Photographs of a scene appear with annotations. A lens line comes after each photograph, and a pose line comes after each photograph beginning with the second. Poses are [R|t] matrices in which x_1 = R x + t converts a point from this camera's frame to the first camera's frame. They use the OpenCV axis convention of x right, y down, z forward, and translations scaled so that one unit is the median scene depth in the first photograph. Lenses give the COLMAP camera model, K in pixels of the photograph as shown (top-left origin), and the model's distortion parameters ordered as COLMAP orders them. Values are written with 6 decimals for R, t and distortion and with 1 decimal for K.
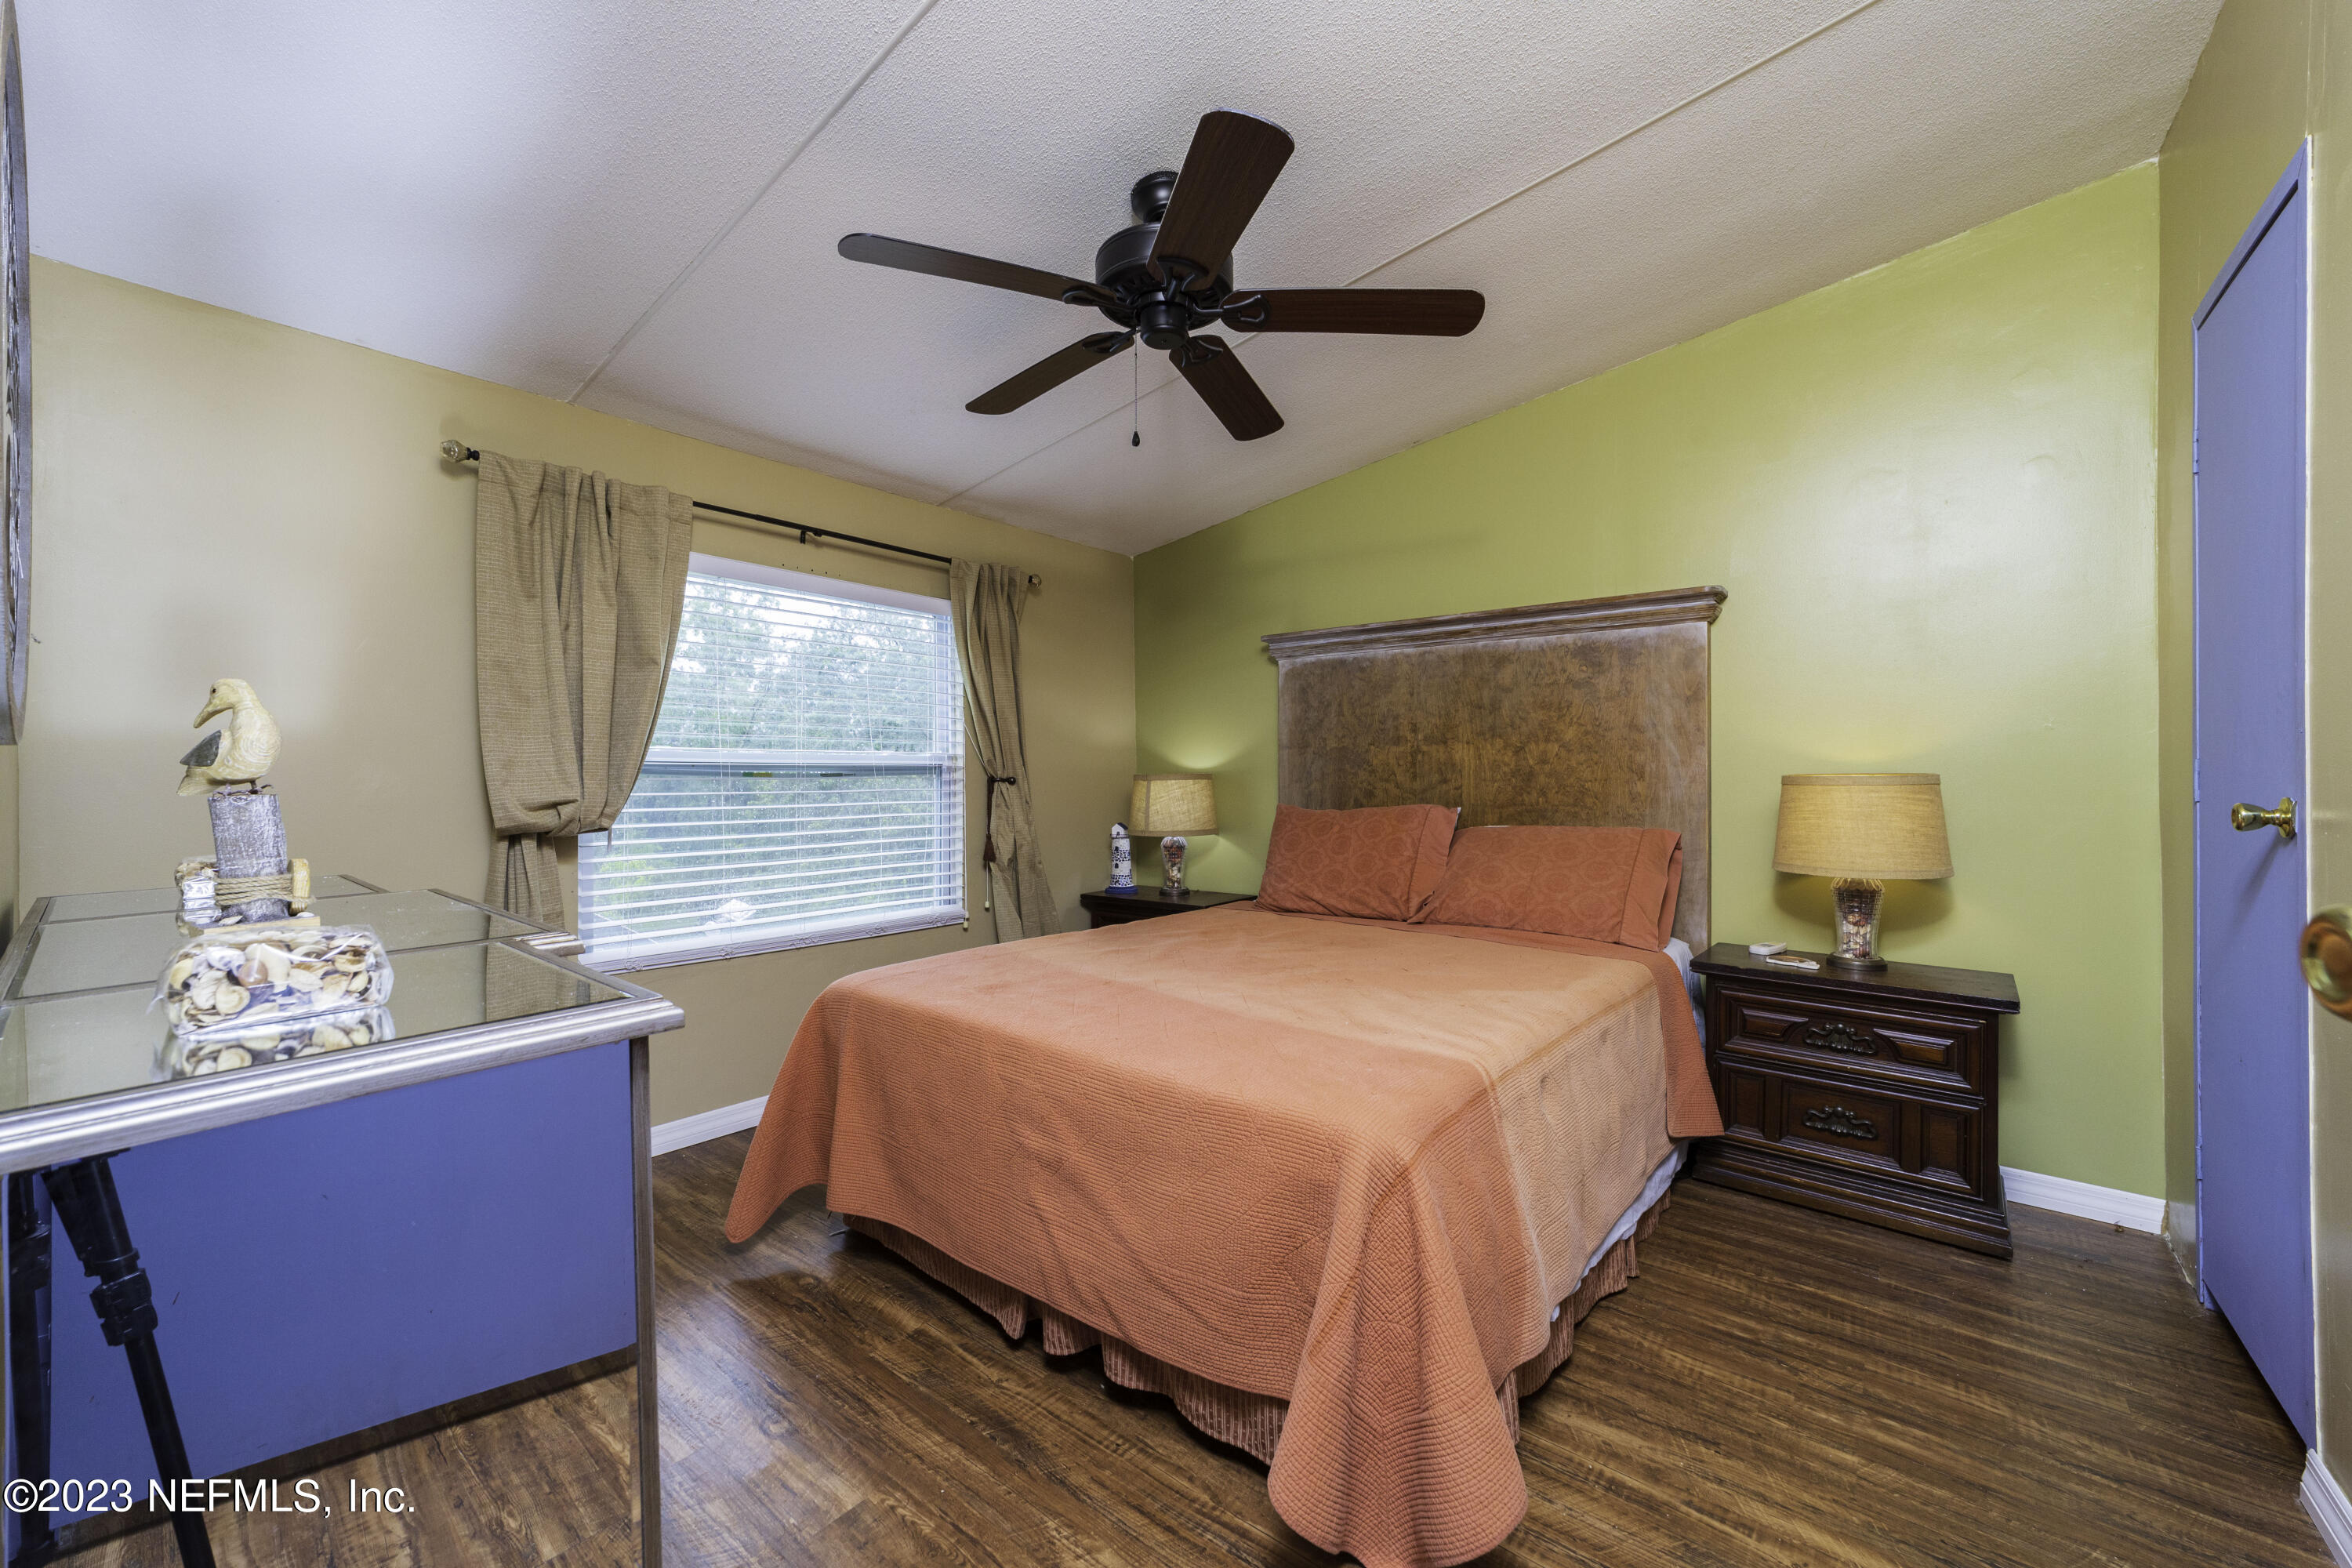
lens RADIAL K [[914.2, 0, 1158.5], [0, 914.2, 773.9], [0, 0, 1]] dist [-0.001065, 0.000098]
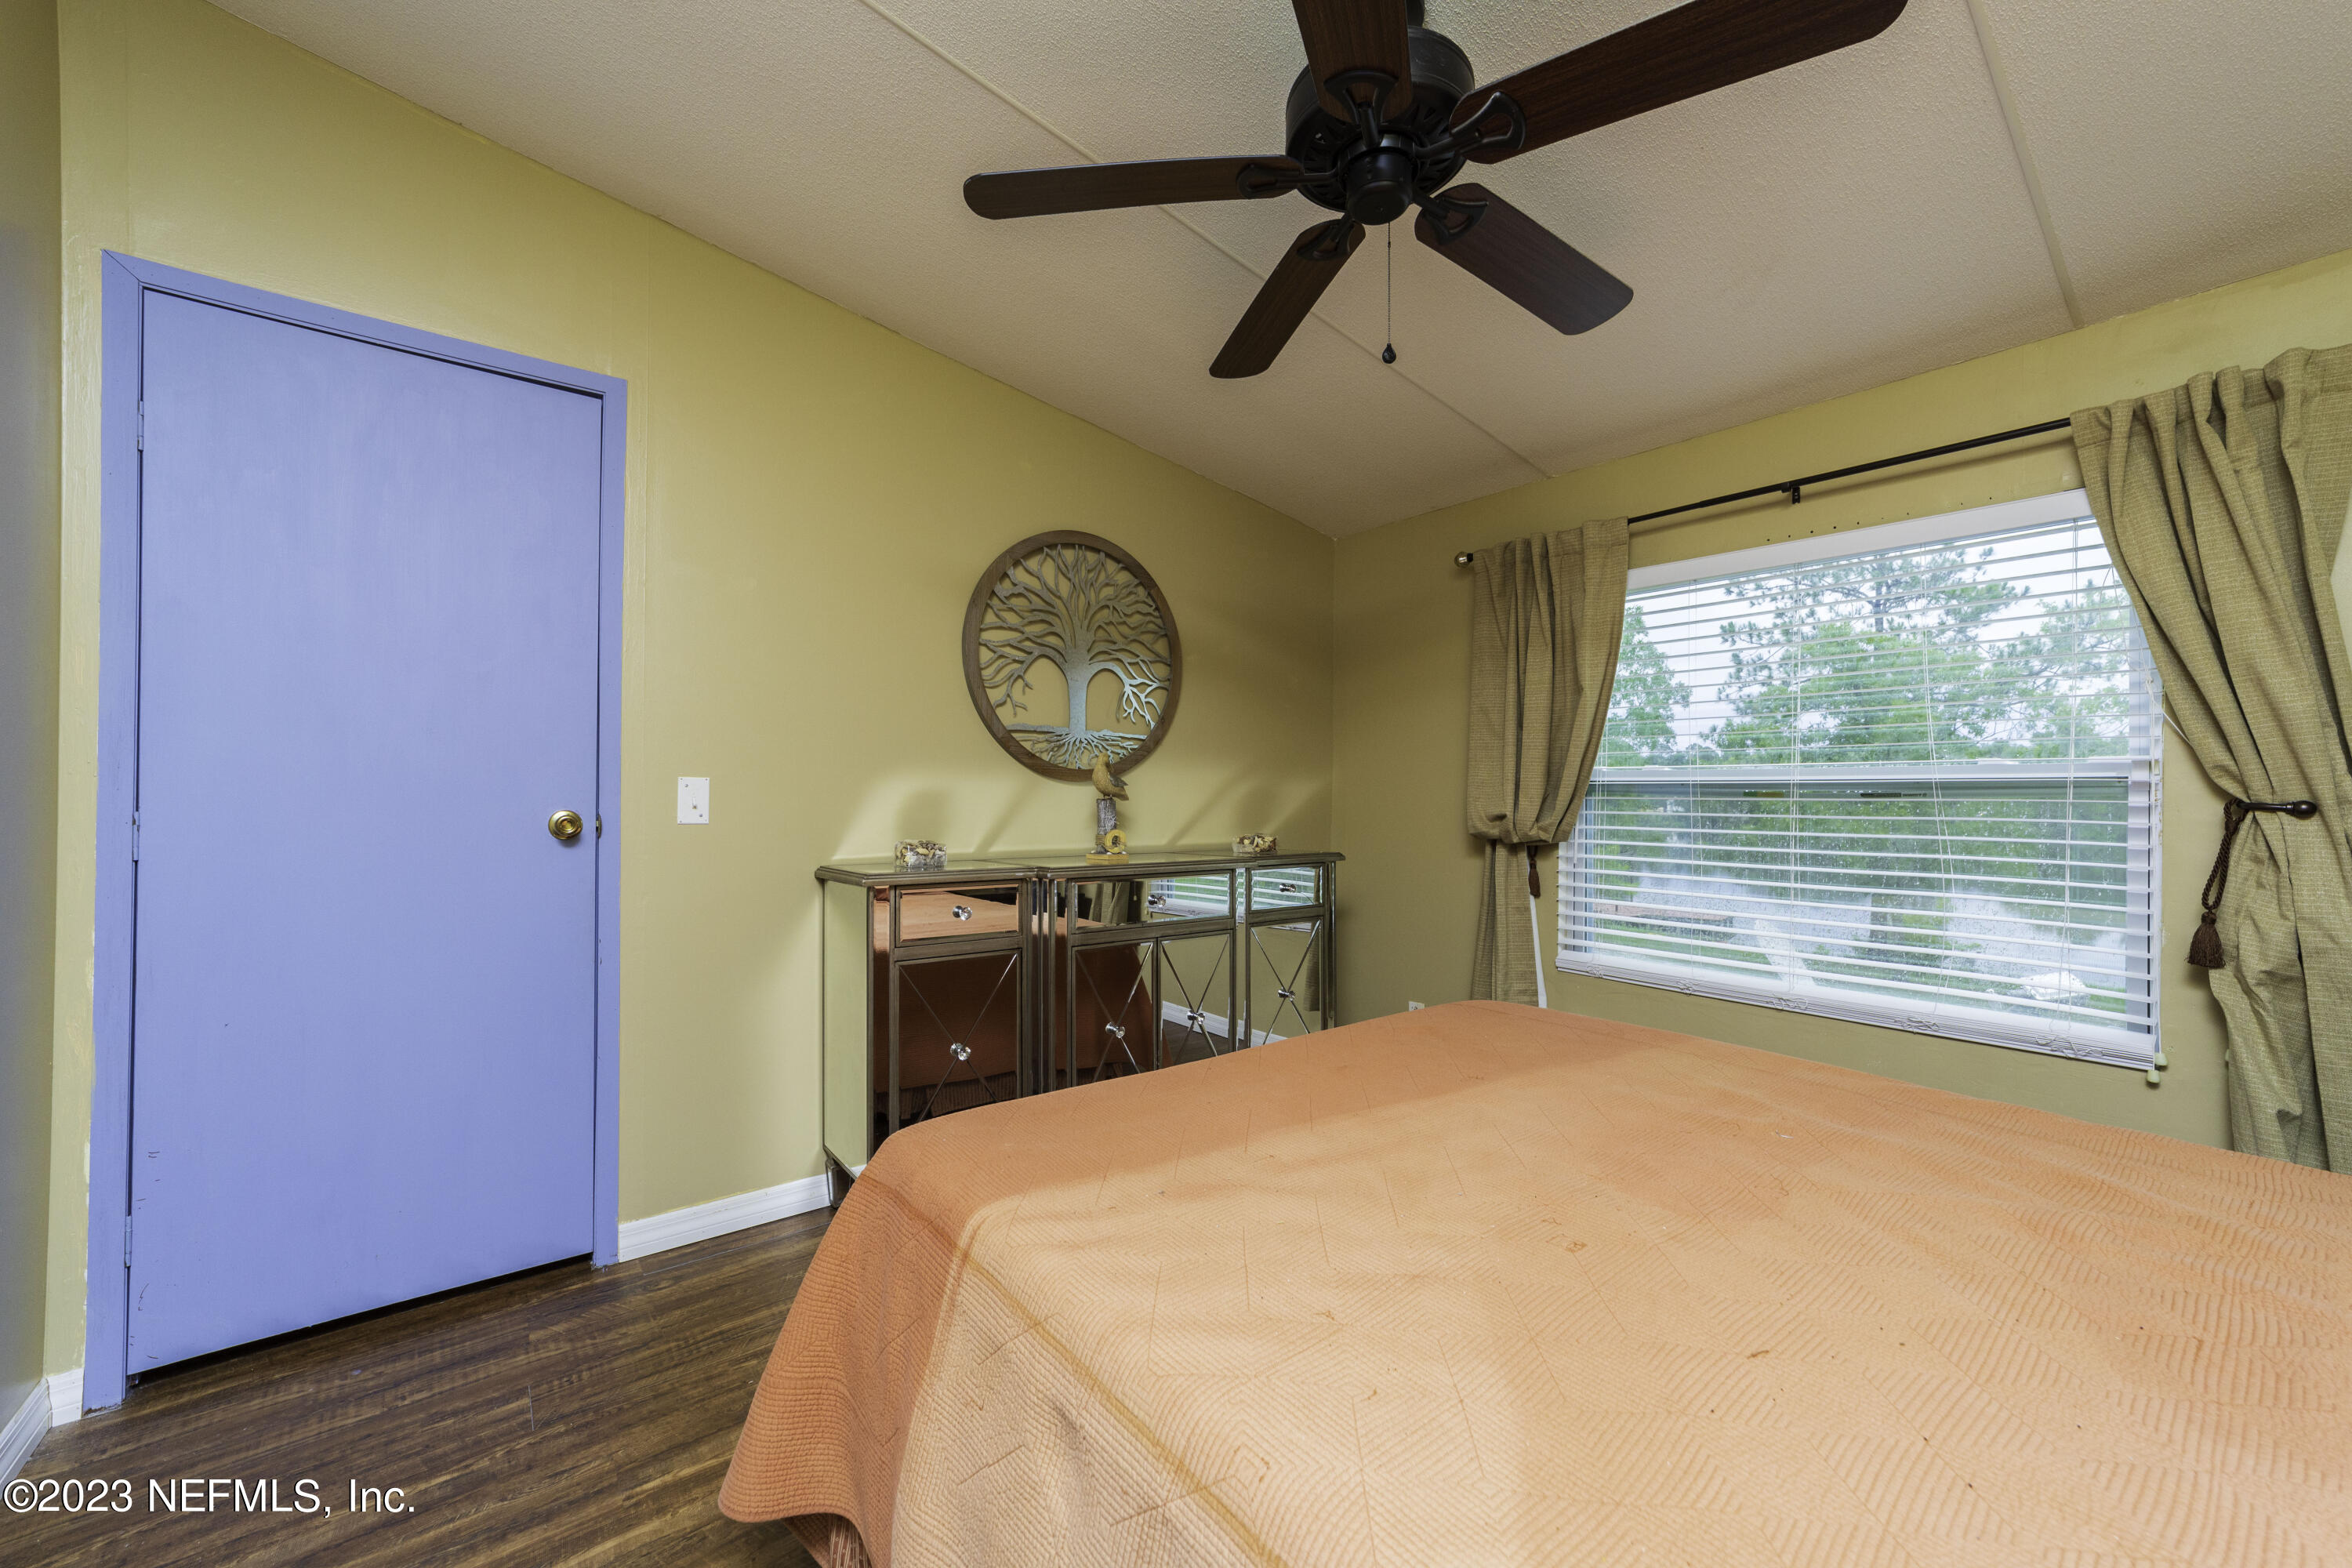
lens RADIAL K [[932.2, 0, 1216.1], [0, 932.2, 791.6], [0, 0, 1]] dist [-0.001629, -0.000033]
pose [[-0.199257, -0.001965, -0.979945, 0.506981], [-0.000465, 0.999998, -0.001910, -0.000987], [0.979947, 0.000075, -0.199257, 0.676787]]
